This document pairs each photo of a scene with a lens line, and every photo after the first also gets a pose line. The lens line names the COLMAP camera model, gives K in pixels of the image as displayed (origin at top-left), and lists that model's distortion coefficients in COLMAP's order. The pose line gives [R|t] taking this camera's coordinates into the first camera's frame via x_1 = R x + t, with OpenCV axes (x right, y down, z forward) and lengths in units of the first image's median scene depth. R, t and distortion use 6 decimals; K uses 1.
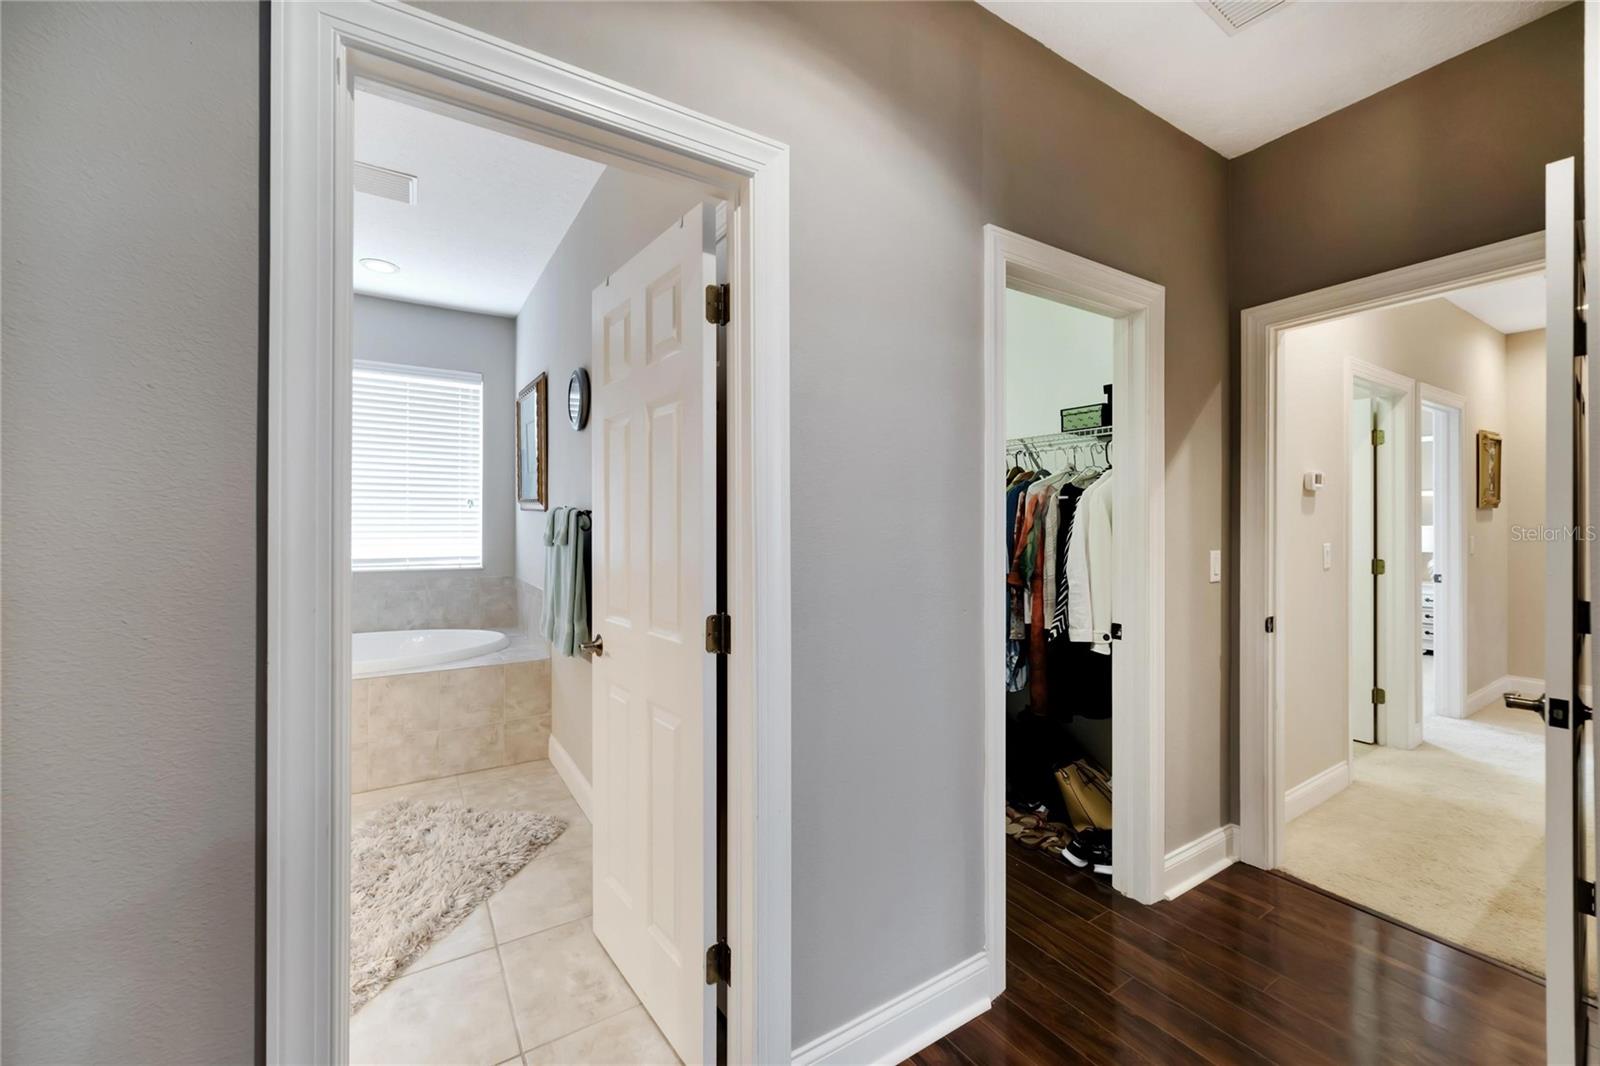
lens RADIAL K [[620.0, 0, 803.8], [0, 620.0, 528.9], [0, 0, 1]] dist [0.001069, 0.000172]
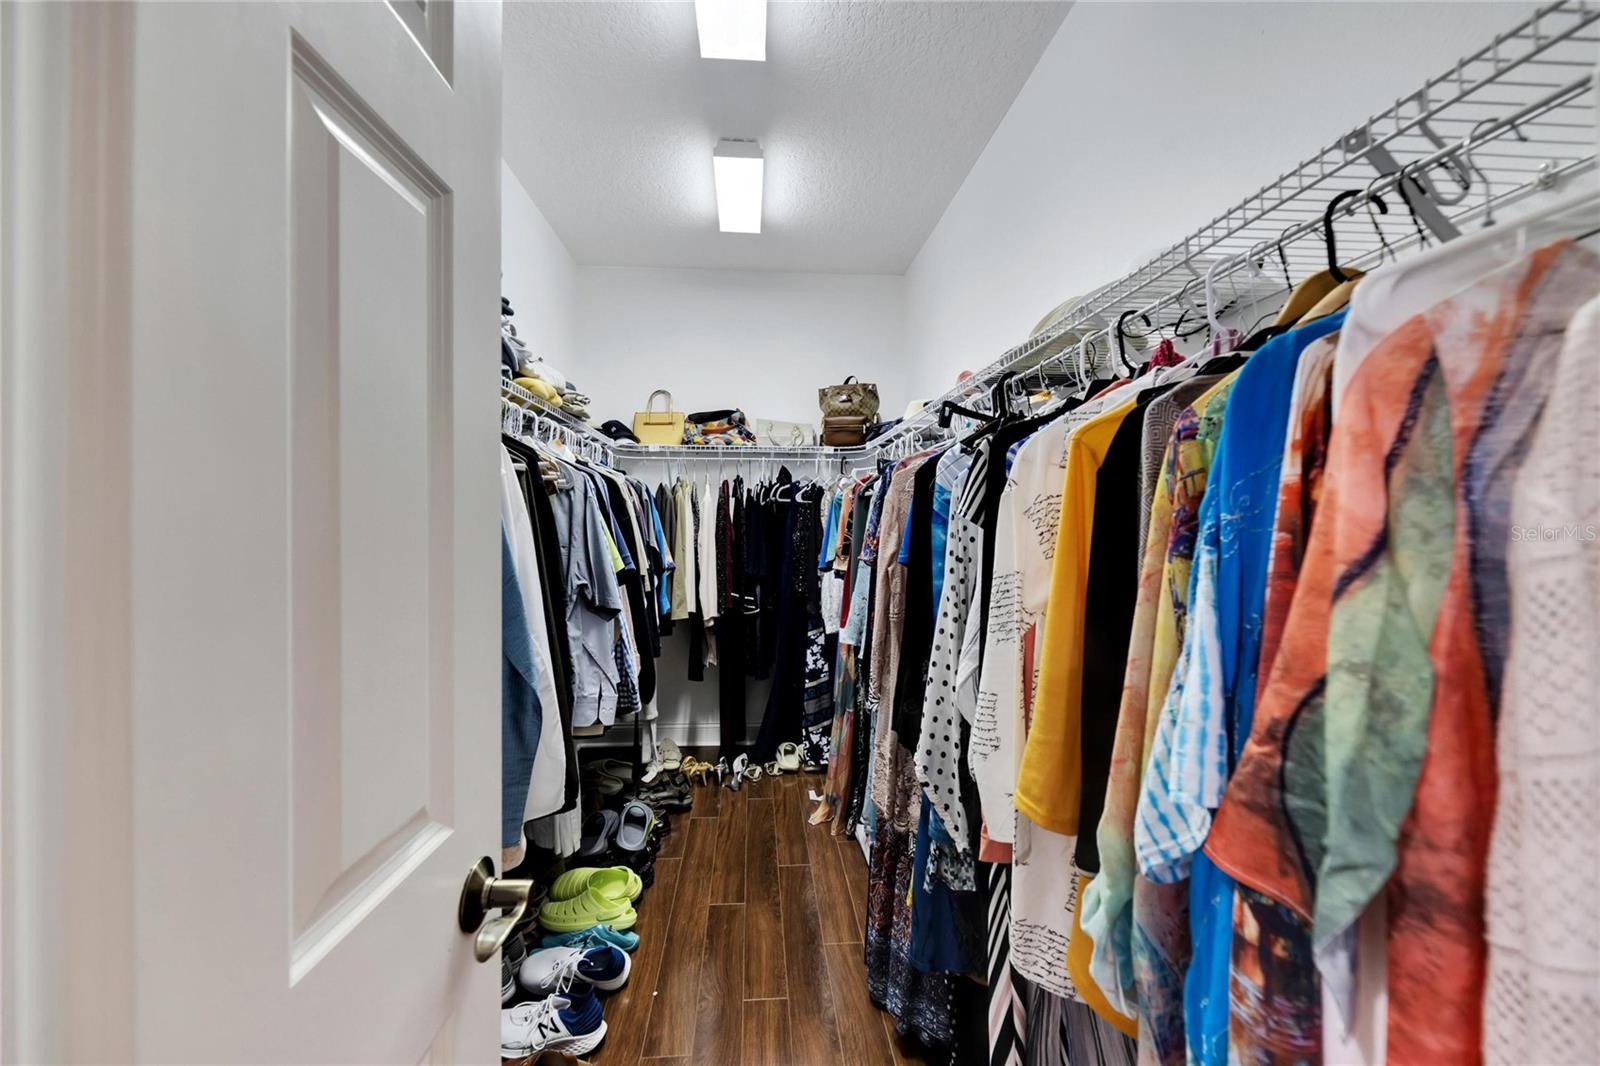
lens RADIAL K [[620.0, 0, 796.9], [0, 620.0, 529.2], [0, 0, 1]] dist [0.001069, 0.000172]
pose [[0.884074, 0.002918, -0.467338, 0.313781], [-0.000888, 0.999989, 0.004563, -0.009165], [0.467347, -0.003619, 0.884067, 0.802687]]
